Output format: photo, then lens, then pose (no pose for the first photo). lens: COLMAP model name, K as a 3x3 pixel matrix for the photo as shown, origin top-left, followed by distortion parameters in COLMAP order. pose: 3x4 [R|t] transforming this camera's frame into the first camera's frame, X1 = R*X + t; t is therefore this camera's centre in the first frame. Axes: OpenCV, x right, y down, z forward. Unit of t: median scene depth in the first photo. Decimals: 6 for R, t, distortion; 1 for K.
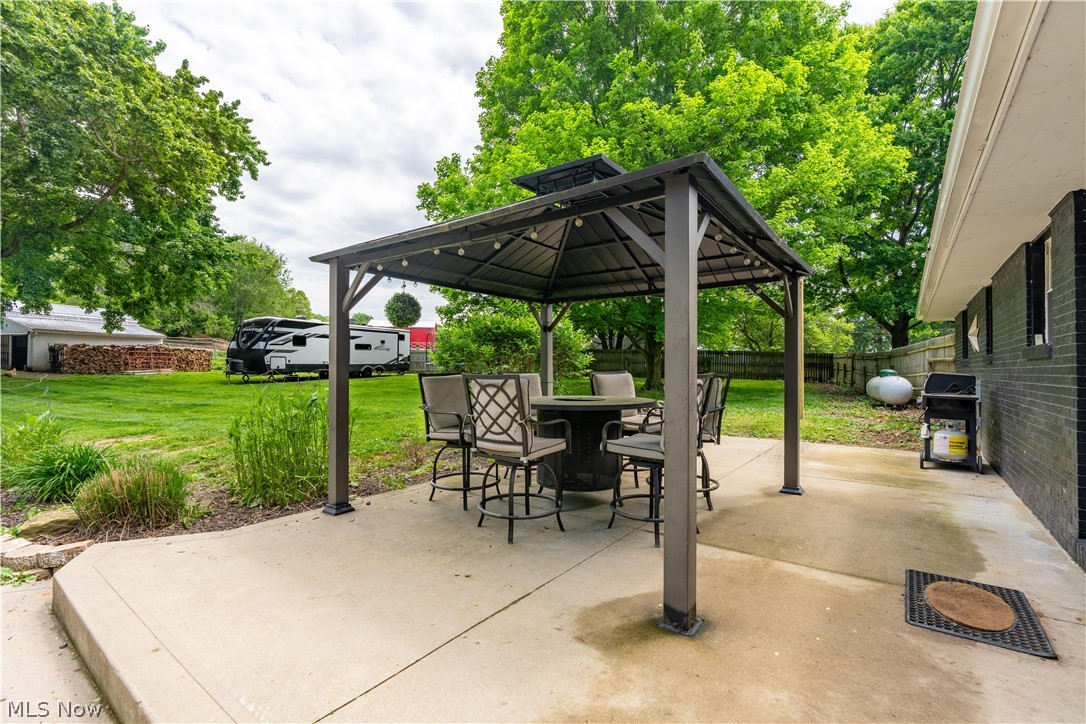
lens RADIAL K [[492.0, 0, 543.8], [0, 492.0, 365.1], [0, 0, 1]] dist [-0.004134, 0.000858]
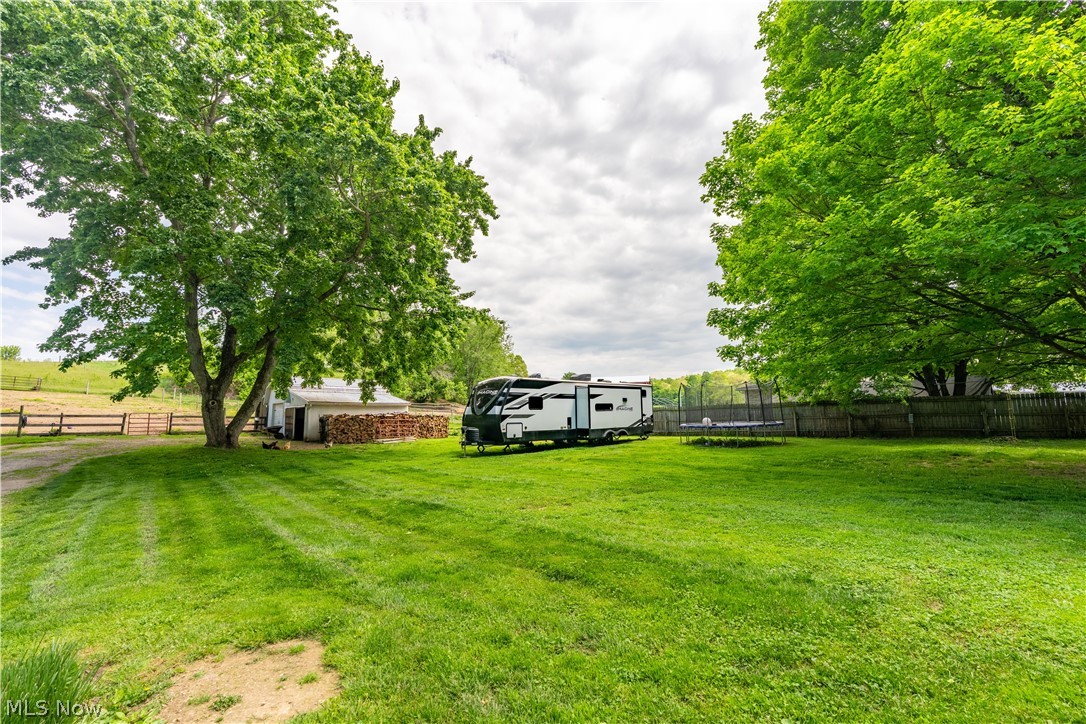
lens RADIAL K [[492.0, 0, 540.4], [0, 492.0, 363.0], [0, 0, 1]] dist [-0.004134, 0.000858]
pose [[0.914669, -0.072755, -0.397603, -0.136298], [0.026494, 0.992343, -0.120635, -0.014126], [0.403335, 0.099807, 0.909593, 0.209490]]
